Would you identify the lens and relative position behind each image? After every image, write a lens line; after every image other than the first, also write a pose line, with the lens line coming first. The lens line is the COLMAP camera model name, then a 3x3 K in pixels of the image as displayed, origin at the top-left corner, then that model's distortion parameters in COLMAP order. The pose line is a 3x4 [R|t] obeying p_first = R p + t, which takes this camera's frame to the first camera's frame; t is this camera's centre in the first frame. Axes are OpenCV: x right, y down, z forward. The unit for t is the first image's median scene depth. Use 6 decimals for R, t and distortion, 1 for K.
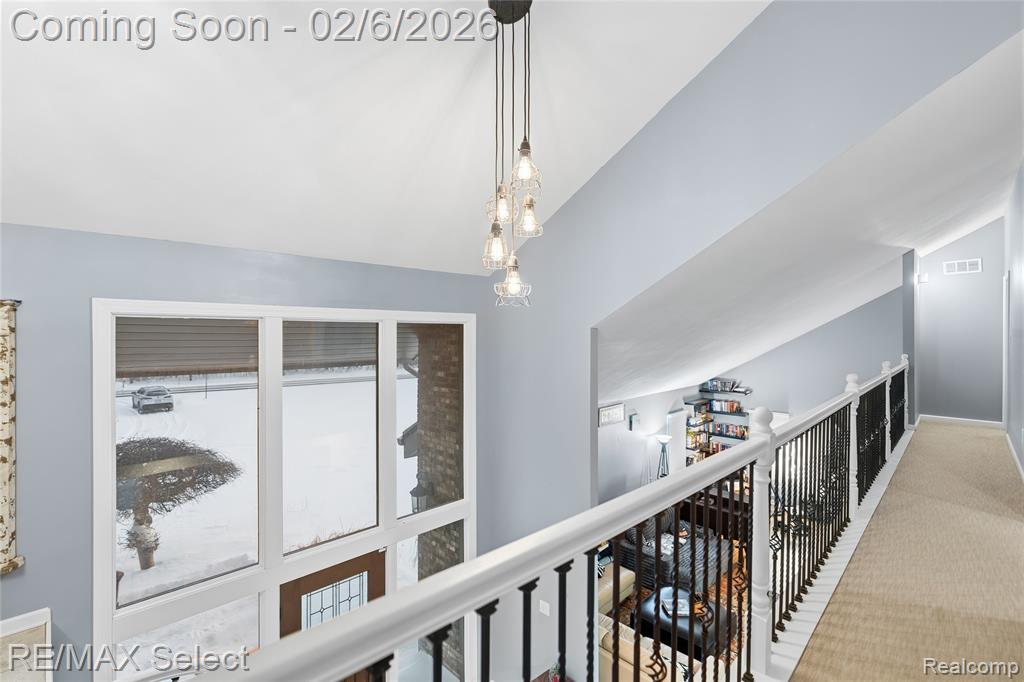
lens RADIAL K [[470.4, 0, 511.0], [0, 470.4, 336.0], [0, 0, 1]] dist [-0.008826, 0.000343]
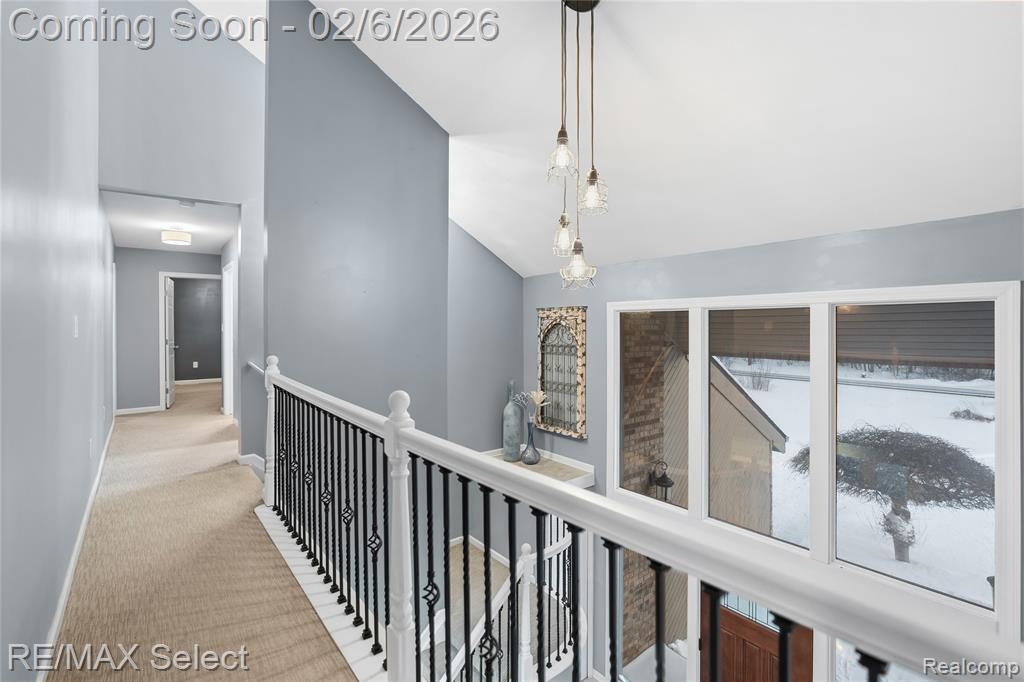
lens RADIAL K [[464.0, 0, 512.0], [0, 464.0, 335.8], [0, 0, 1]] dist [-0.000900, 0.000359]
pose [[-0.117480, 0.015058, -0.992961, 0.407139], [-0.008199, 0.999836, 0.016133, 0.009138], [0.993041, 0.010036, -0.117338, 0.389074]]
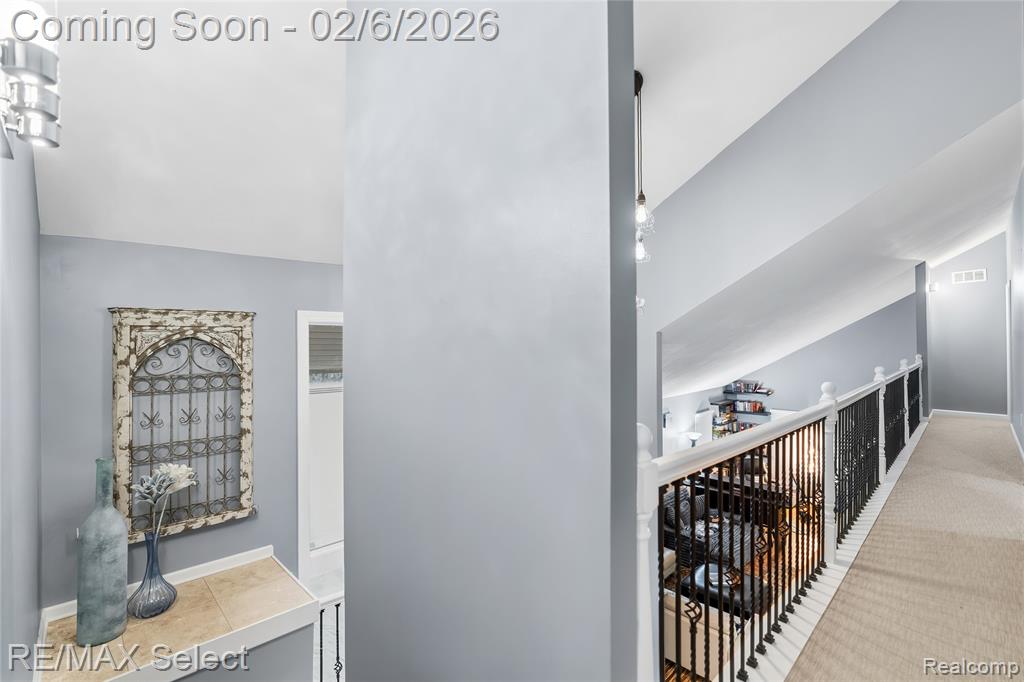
lens RADIAL K [[470.4, 0, 511.0], [0, 470.4, 336.0], [0, 0, 1]] dist [-0.008826, 0.000343]
pose [[0.999906, -0.005463, -0.012542, -0.127734], [0.005260, 0.999856, -0.016106, 0.007236], [0.012628, 0.016039, 0.999792, -0.141045]]
